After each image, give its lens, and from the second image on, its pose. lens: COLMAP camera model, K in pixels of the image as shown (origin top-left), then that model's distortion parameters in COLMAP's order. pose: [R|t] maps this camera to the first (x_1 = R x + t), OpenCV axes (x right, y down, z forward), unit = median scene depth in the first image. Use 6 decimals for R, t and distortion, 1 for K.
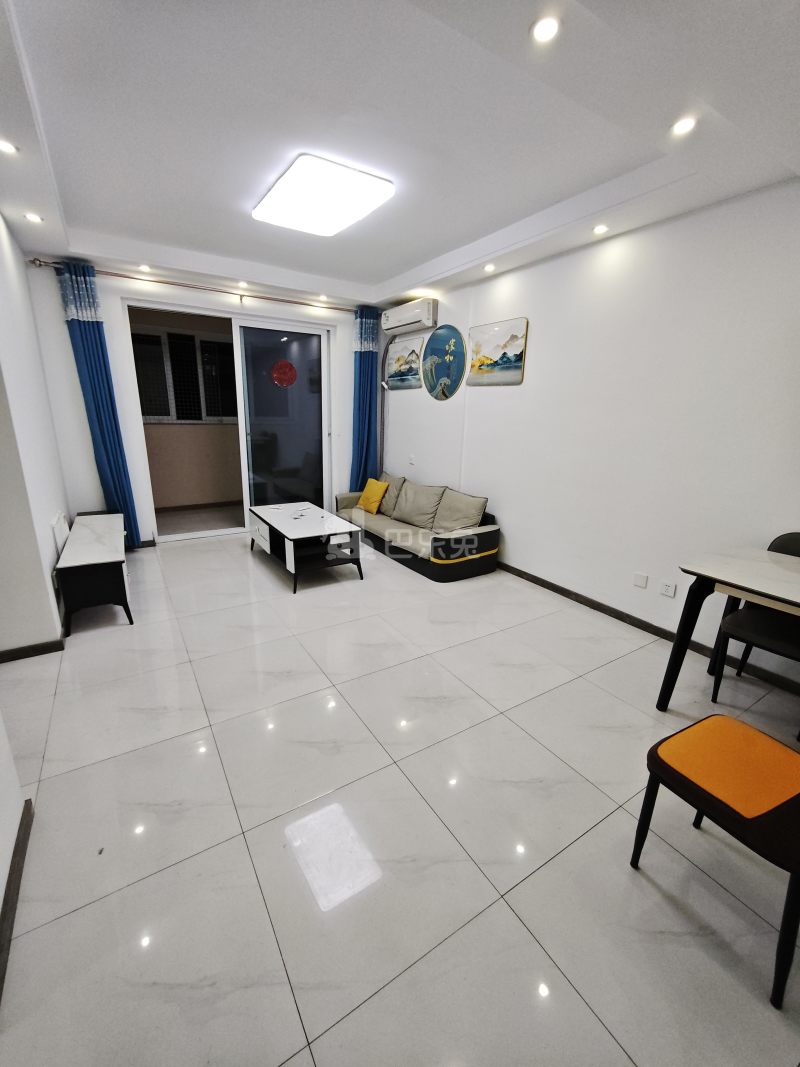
lens RADIAL K [[440.5, 0, 397.9], [0, 440.5, 535.6], [0, 0, 1]] dist [-0.000854, -0.000175]
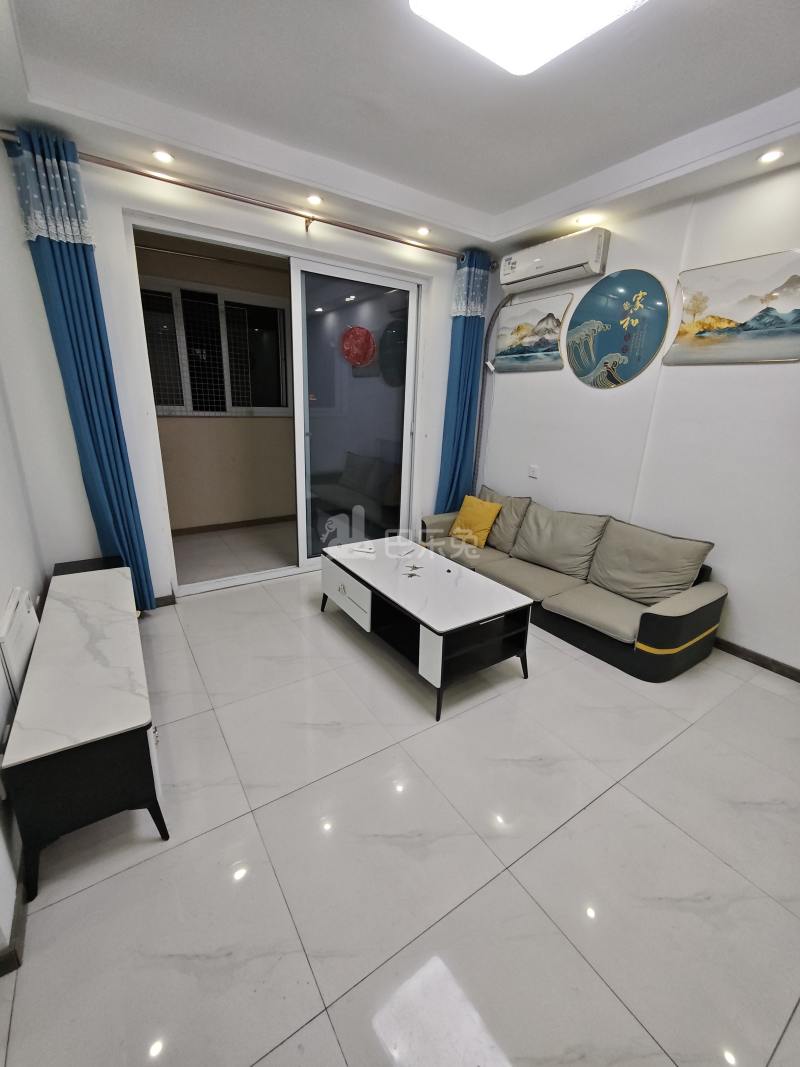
lens RADIAL K [[439.3, 0, 399.0], [0, 439.3, 536.7], [0, 0, 1]] dist [-0.000674, 0.000094]
pose [[0.999705, 0.002039, 0.024213, -0.228406], [-0.002677, 0.999649, 0.026351, -0.095283], [-0.024151, -0.026408, 0.999359, 0.328033]]
